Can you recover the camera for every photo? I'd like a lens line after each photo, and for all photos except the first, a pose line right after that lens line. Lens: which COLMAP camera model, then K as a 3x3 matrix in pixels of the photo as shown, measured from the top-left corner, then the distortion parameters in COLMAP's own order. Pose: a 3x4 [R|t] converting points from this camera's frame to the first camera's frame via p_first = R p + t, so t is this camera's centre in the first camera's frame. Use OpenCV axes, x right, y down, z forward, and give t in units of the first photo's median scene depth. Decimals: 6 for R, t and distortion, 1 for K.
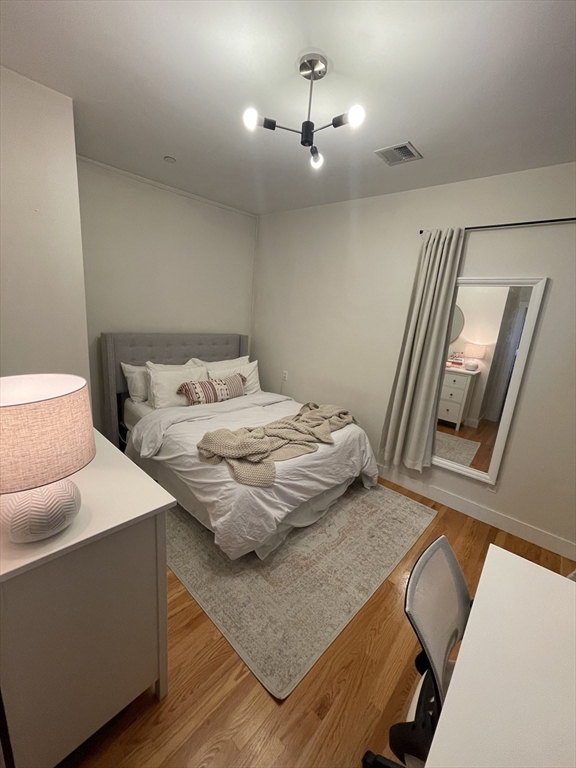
lens RADIAL K [[308.8, 0, 289.4], [0, 308.8, 387.3], [0, 0, 1]] dist [-0.008786, 0.001714]
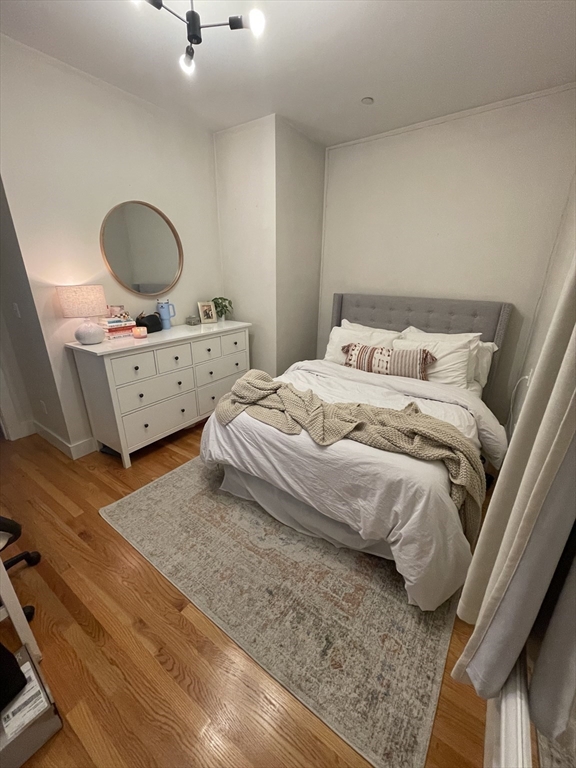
lens RADIAL K [[308.8, 0, 290.3], [0, 308.8, 386.2], [0, 0, 1]] dist [-0.008786, 0.001714]
pose [[0.136789, 0.263770, -0.954837, 0.697969], [-0.239671, 0.944073, 0.226461, -0.069673], [0.961169, 0.197869, 0.192357, 0.749996]]
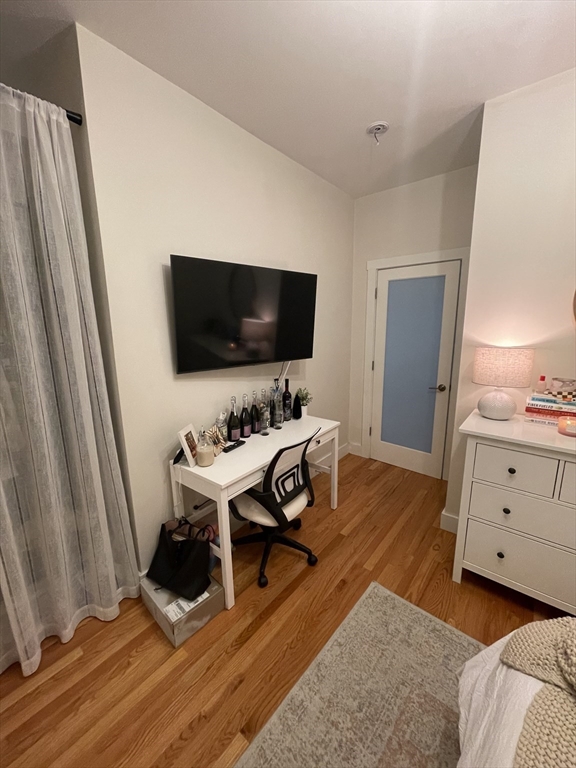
lens RADIAL K [[308.8, 0, 289.9], [0, 308.8, 384.7], [0, 0, 1]] dist [-0.008786, 0.001714]
pose [[-0.996332, -0.064382, -0.056376, 0.241622], [-0.082232, 0.902647, 0.422453, -0.174574], [0.023689, 0.425540, -0.904630, 0.938140]]
